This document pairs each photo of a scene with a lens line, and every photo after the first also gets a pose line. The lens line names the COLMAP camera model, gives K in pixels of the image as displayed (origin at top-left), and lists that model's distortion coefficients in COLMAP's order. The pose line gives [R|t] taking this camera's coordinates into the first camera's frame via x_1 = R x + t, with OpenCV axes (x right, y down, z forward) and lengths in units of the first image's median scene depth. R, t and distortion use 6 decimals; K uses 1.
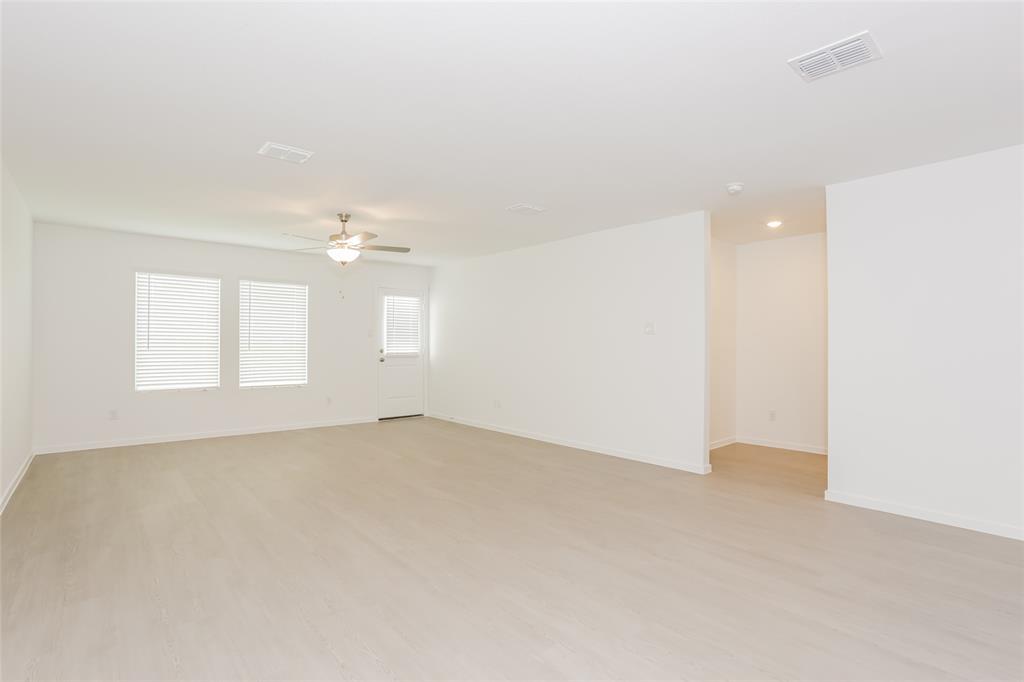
lens RADIAL K [[514.7, 0, 511.6], [0, 514.7, 339.8], [0, 0, 1]] dist [0.000139, -0.000106]
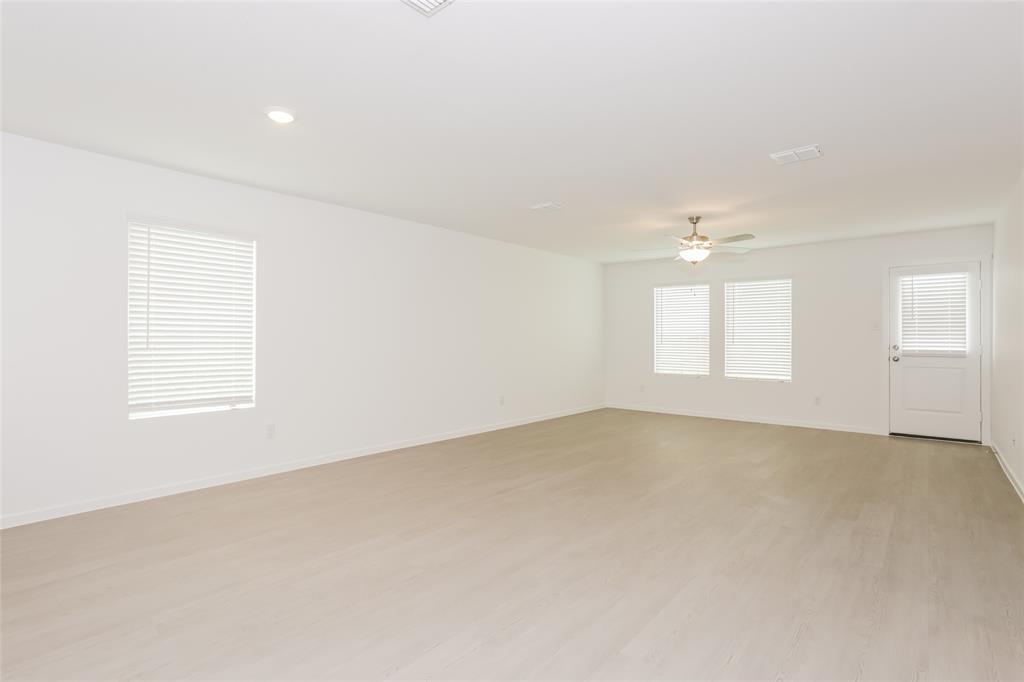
lens RADIAL K [[514.7, 0, 511.6], [0, 514.7, 339.8], [0, 0, 1]] dist [0.000139, -0.000106]
pose [[0.151073, -0.002754, -0.988519, 0.524980], [0.009266, 0.999956, -0.001370, 0.006684], [0.988479, -0.008952, 0.151092, 0.362289]]
